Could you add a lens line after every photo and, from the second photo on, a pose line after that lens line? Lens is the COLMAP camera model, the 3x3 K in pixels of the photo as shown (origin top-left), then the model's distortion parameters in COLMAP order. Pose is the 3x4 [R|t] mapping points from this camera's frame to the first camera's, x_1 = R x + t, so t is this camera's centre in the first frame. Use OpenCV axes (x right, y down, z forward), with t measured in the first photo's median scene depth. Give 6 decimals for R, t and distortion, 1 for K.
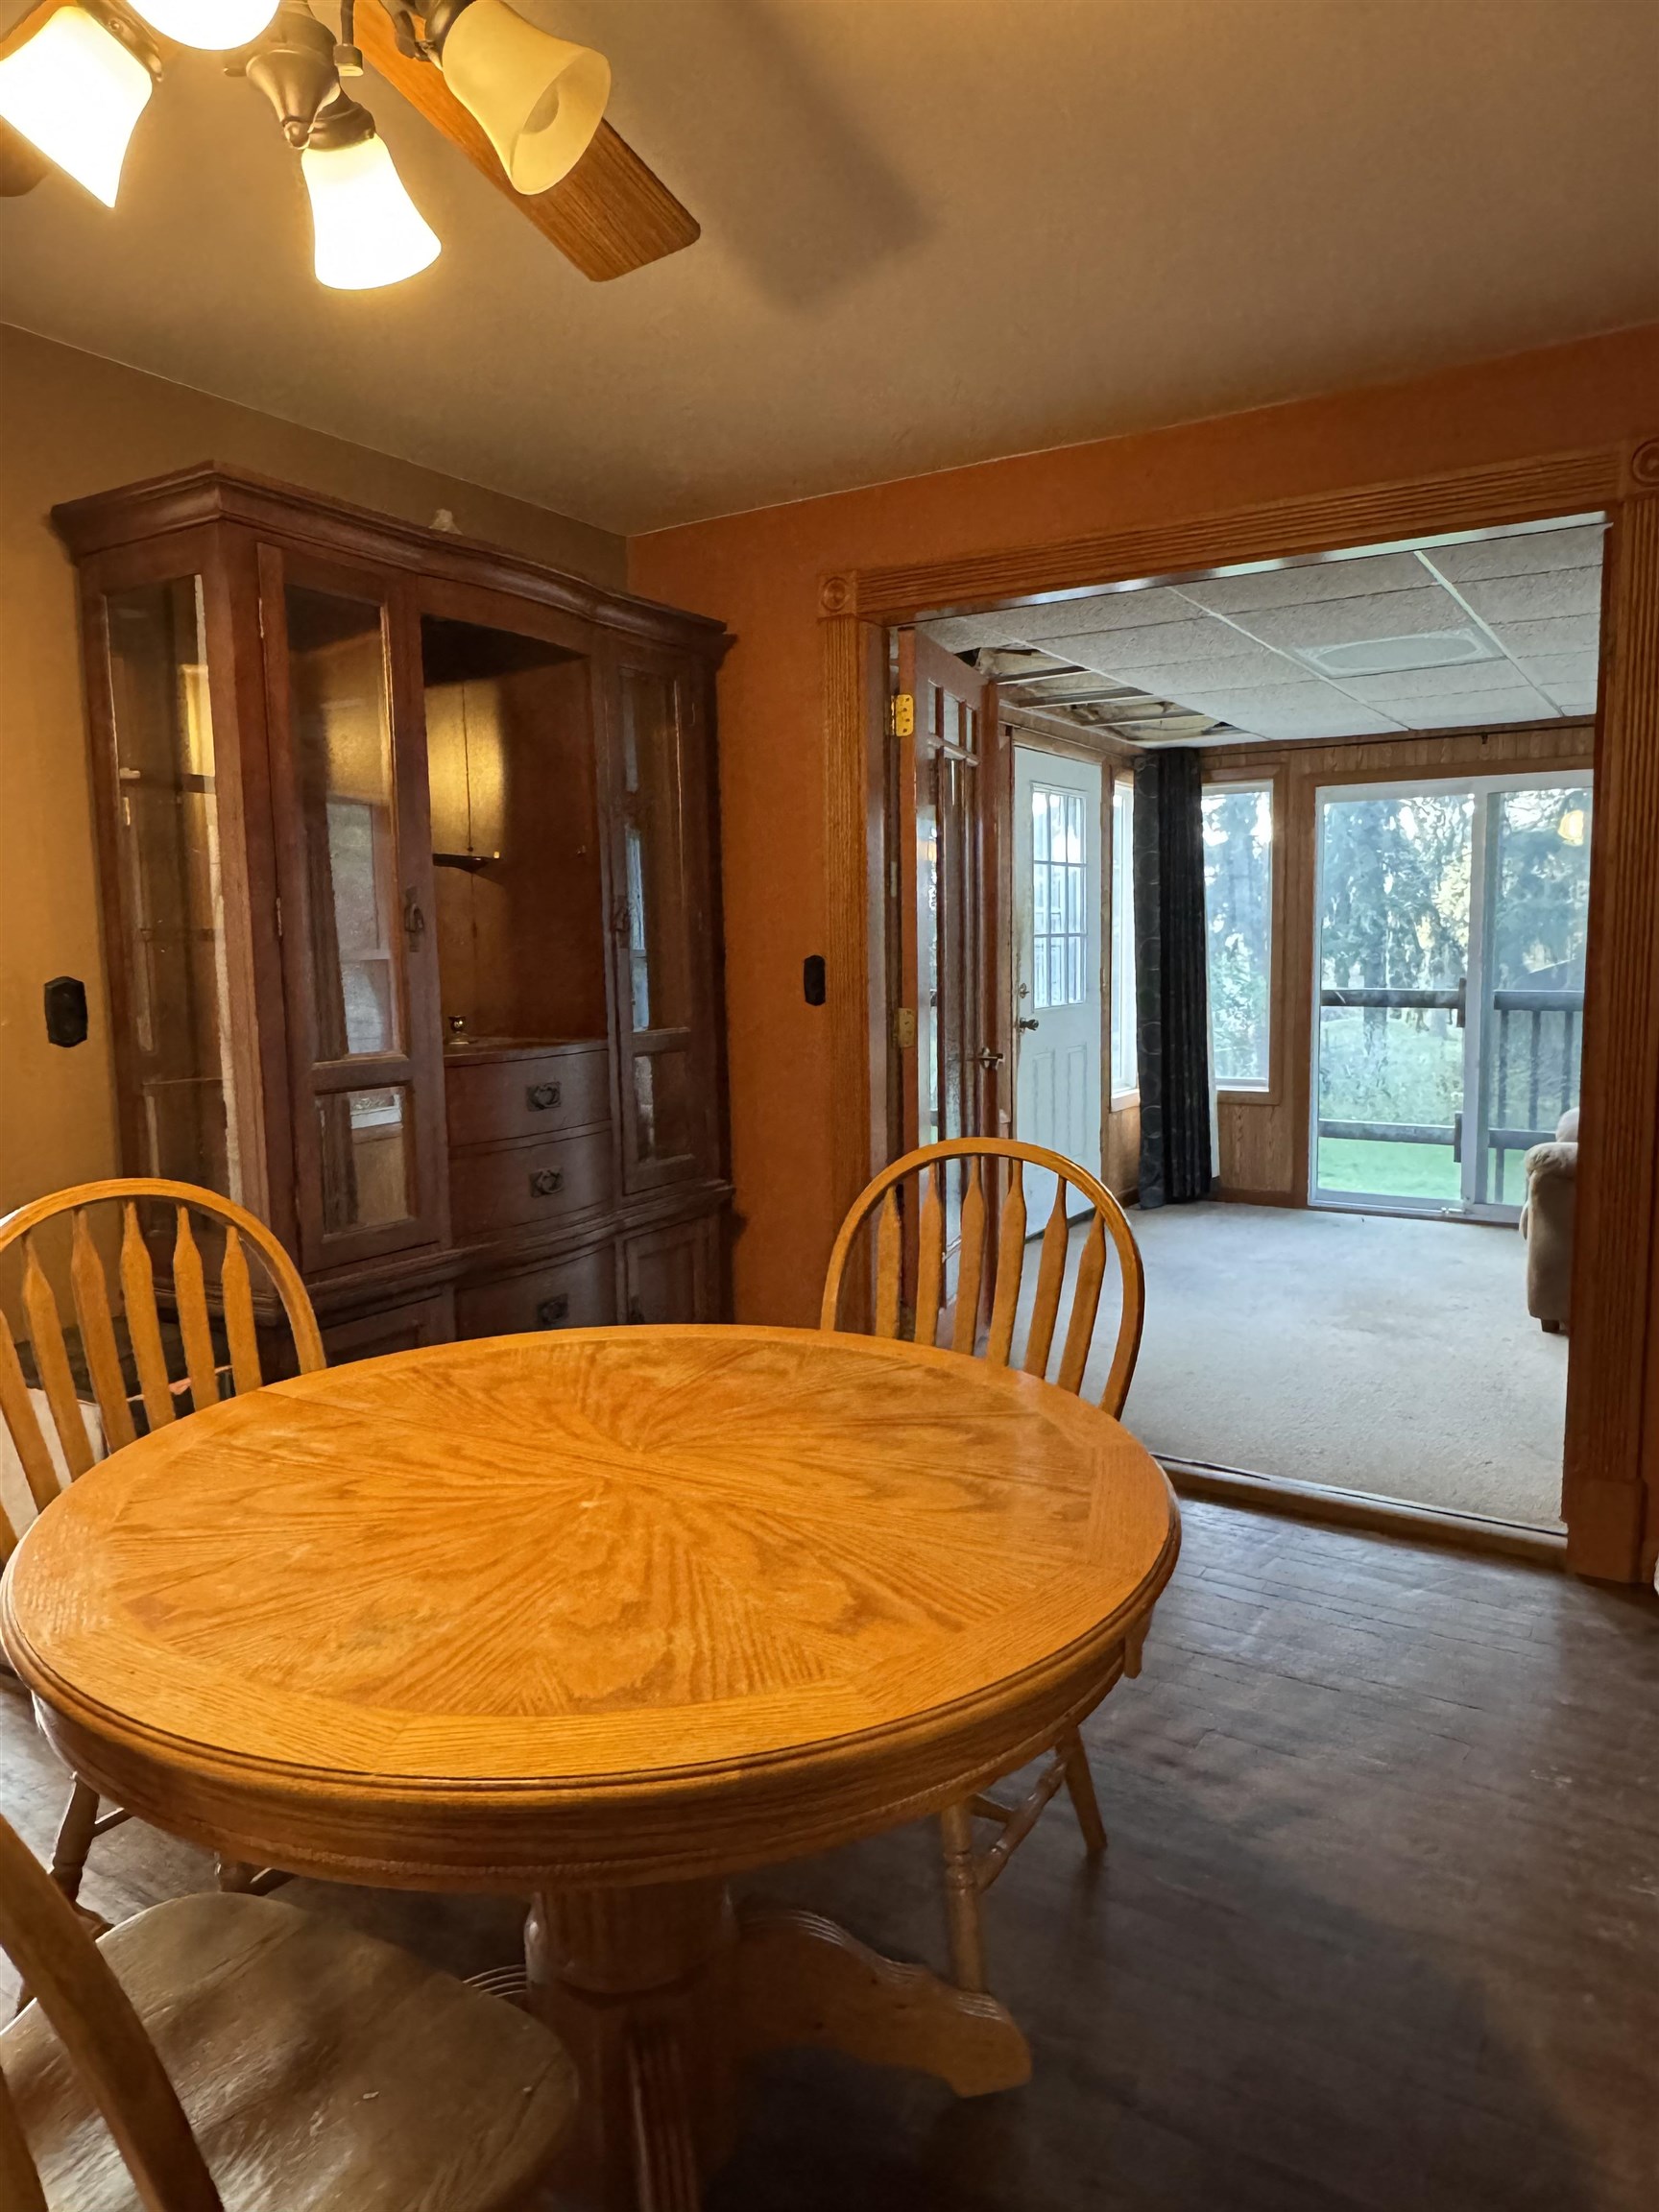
lens RADIAL K [[1493.4, 0, 842.7], [0, 1493.4, 1102.1], [0, 0, 1]] dist [0.000692, 0.003532]
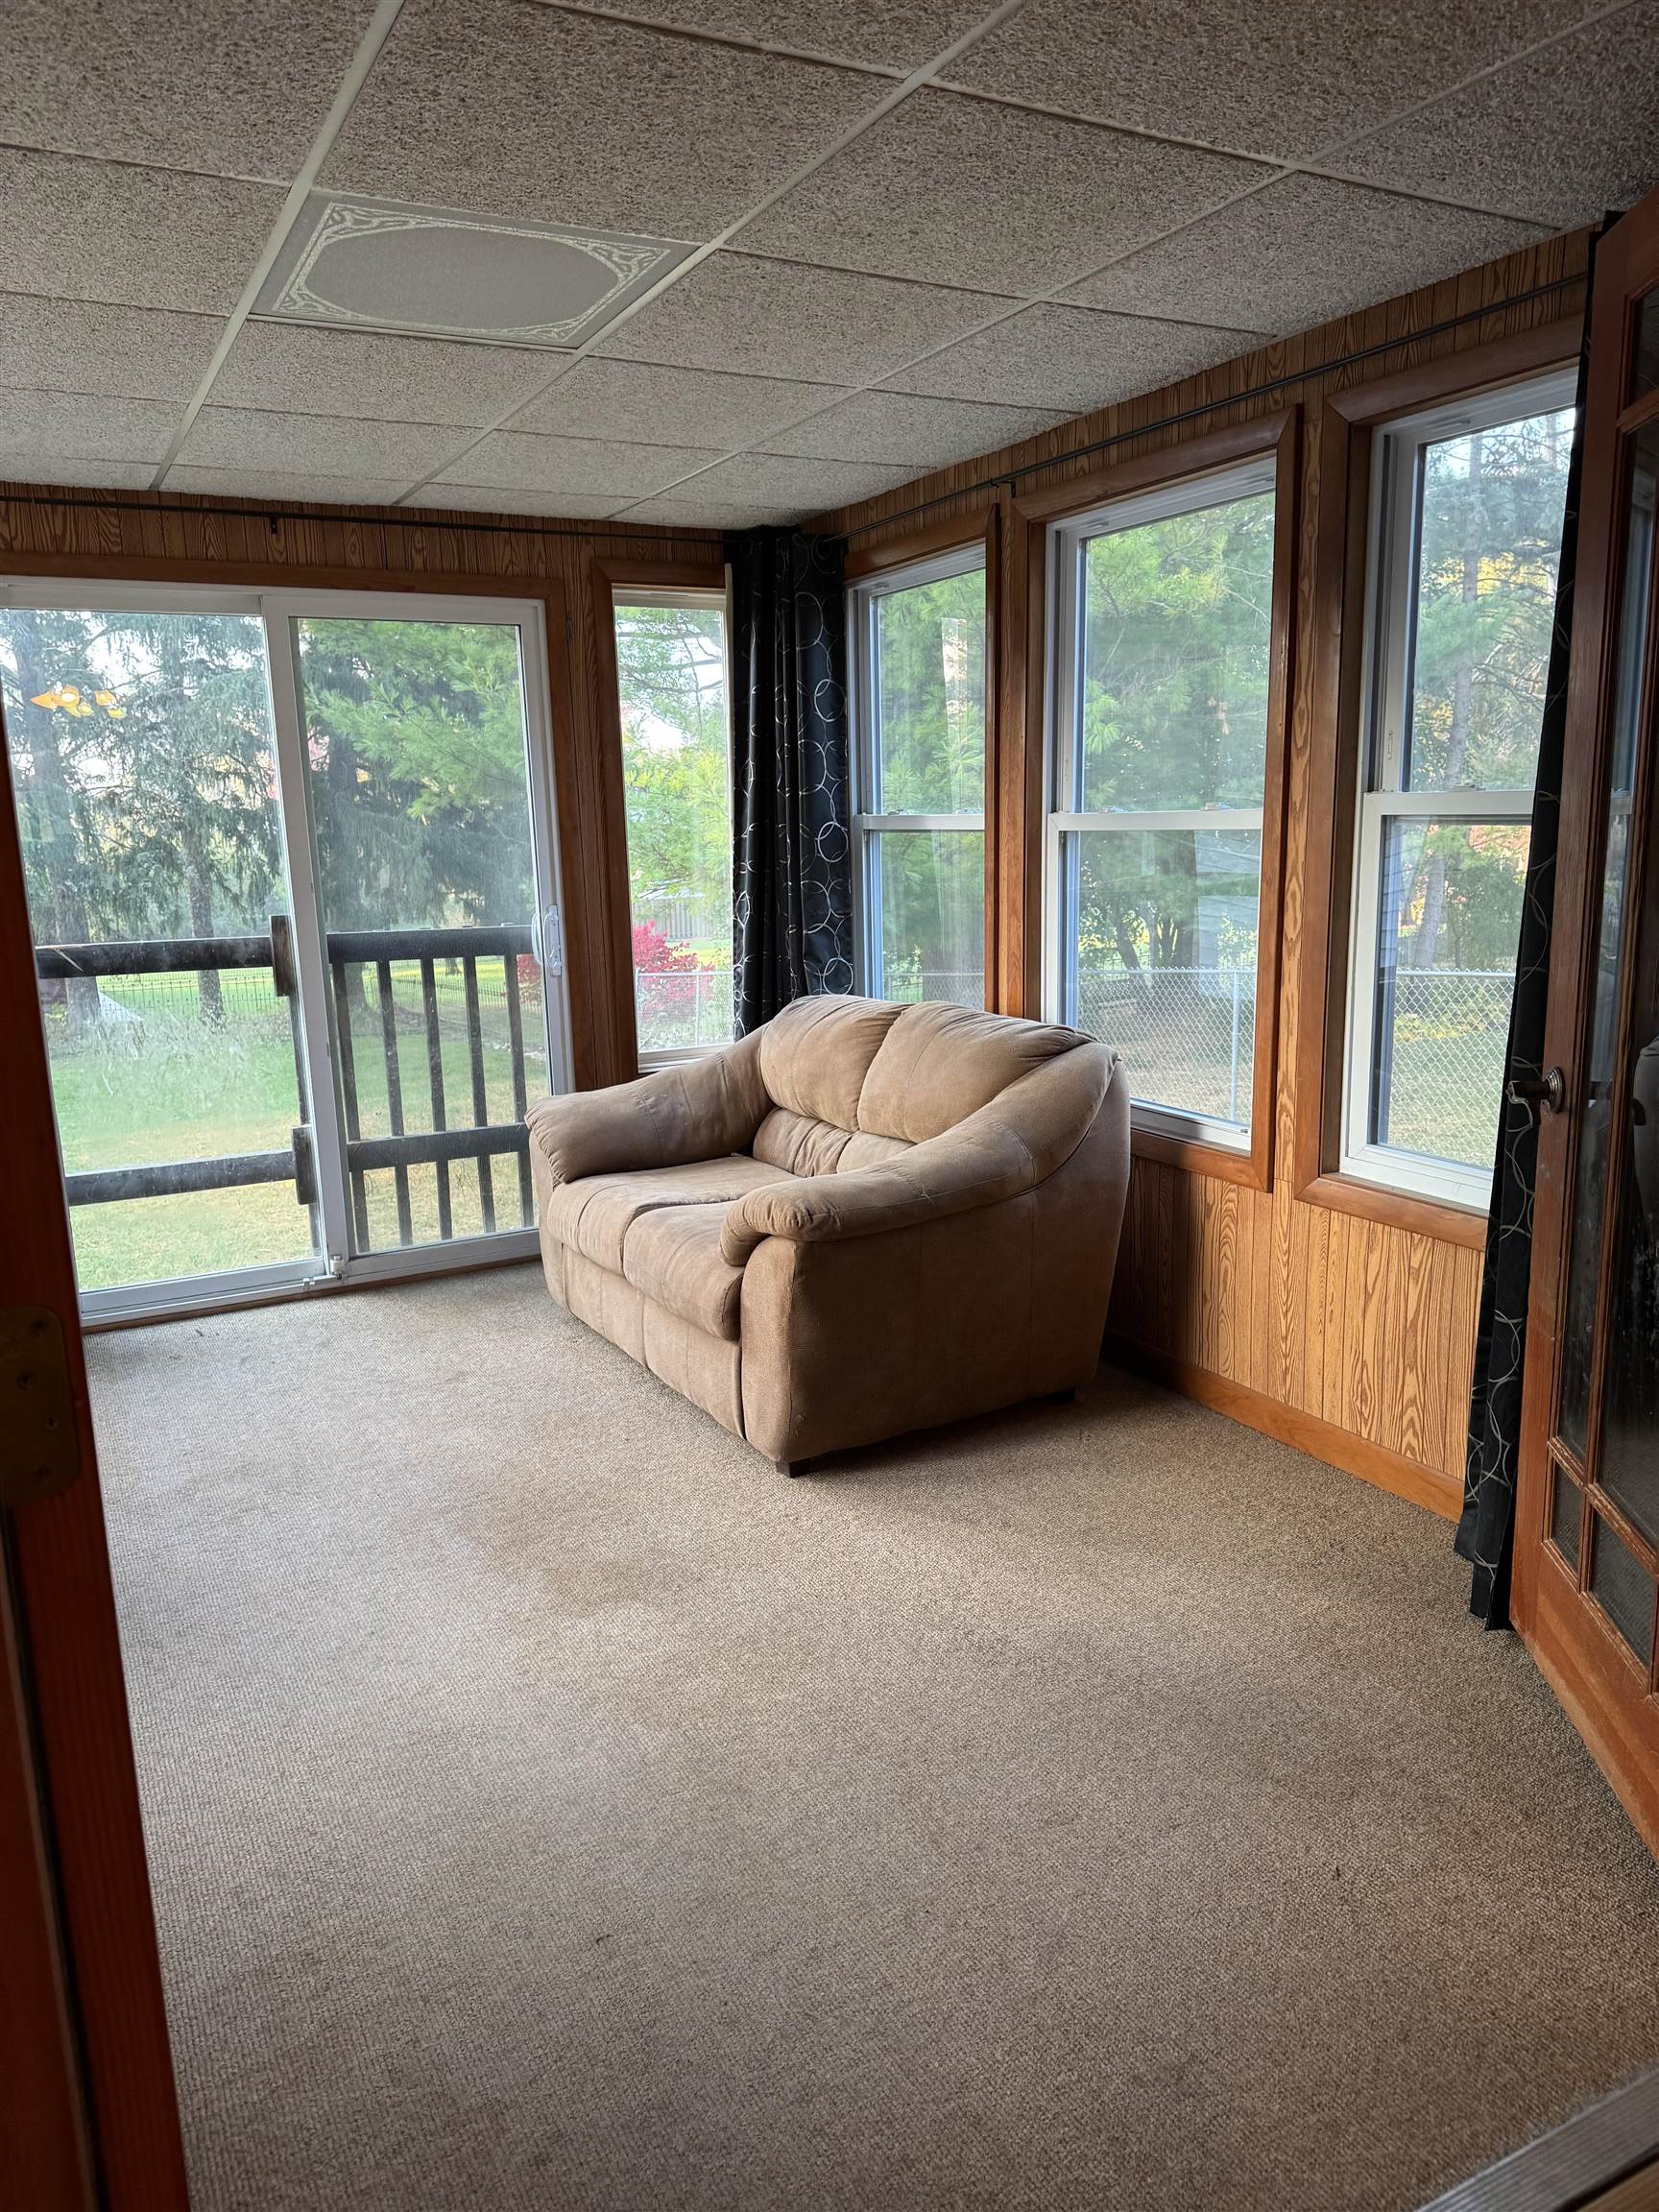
lens RADIAL K [[1568.2, 0, 844.4], [0, 1568.2, 1148.4], [0, 0, 1]] dist [-0.002500, -0.002382]
pose [[0.506795, -0.178929, 0.843293, -0.039443], [0.107069, 0.983713, 0.144378, -0.056507], [-0.855391, 0.017120, 0.517699, 0.452849]]
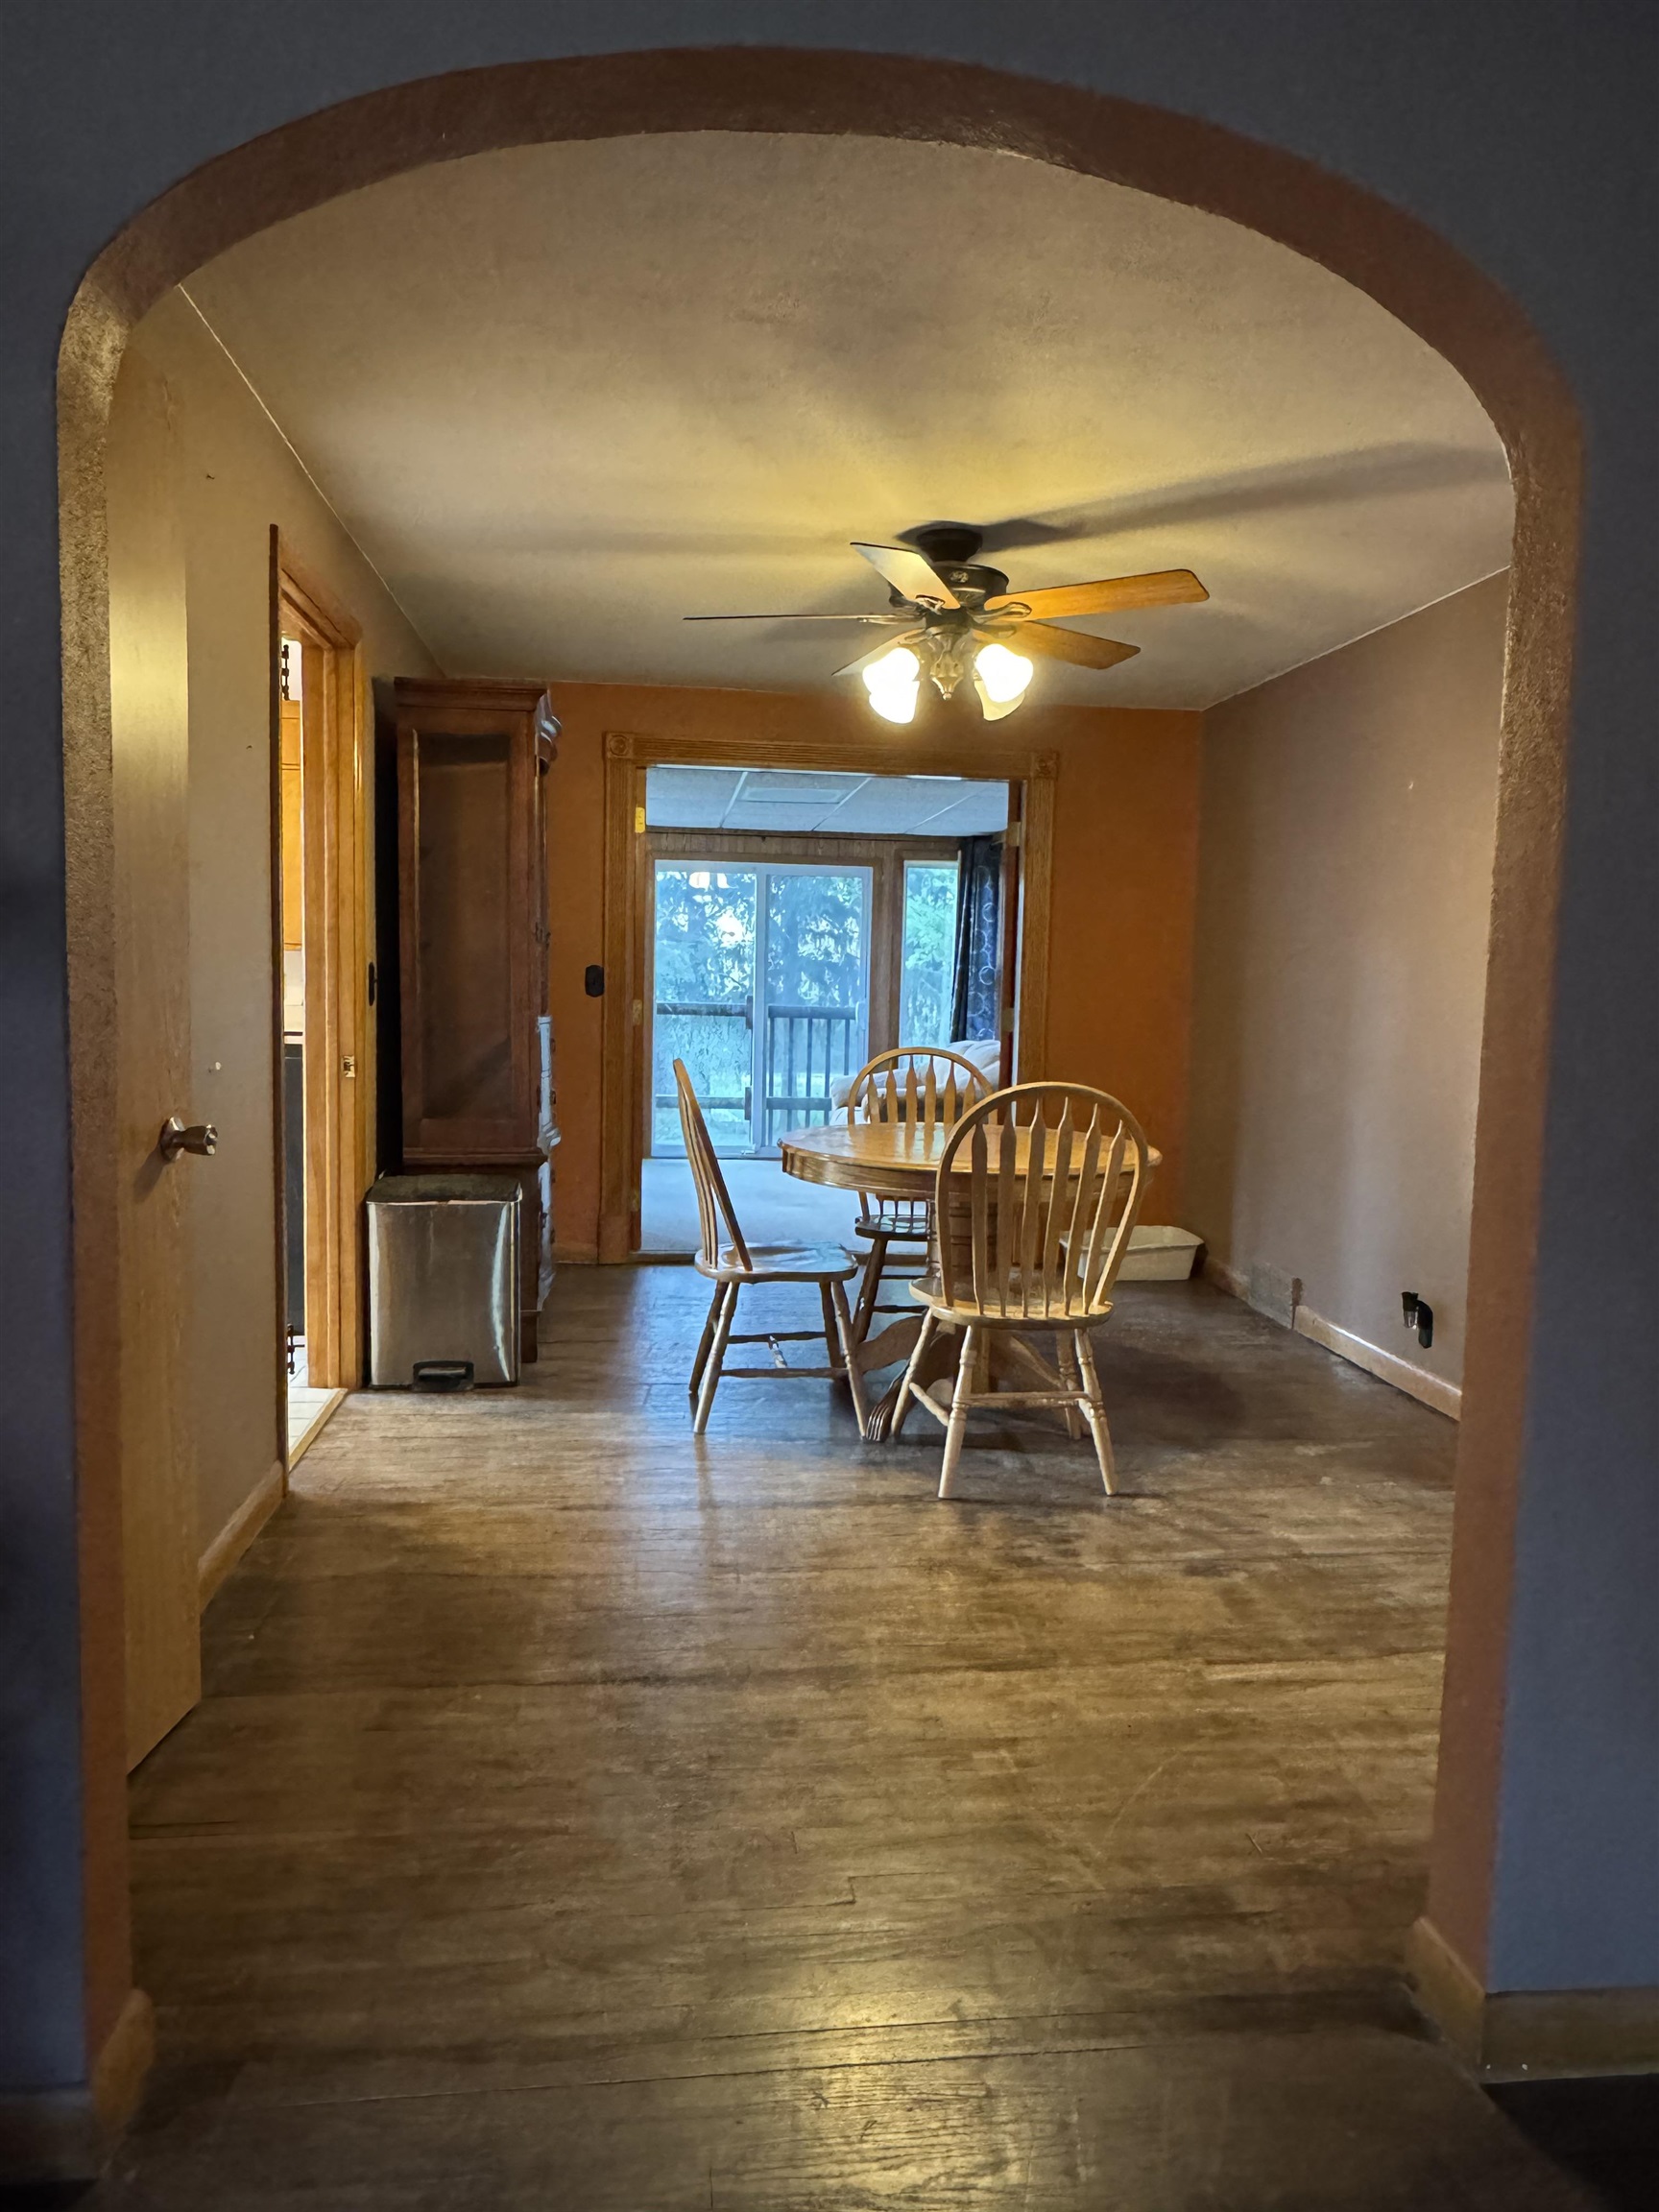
lens RADIAL K [[1493.4, 0, 819.8], [0, 1493.4, 1106.8], [0, 0, 1]] dist [0.000692, 0.003532]
pose [[0.790314, -0.023064, 0.612267, -0.443572], [0.033871, 0.999408, -0.006074, 0.038580], [-0.611765, 0.025539, 0.790627, -0.218711]]
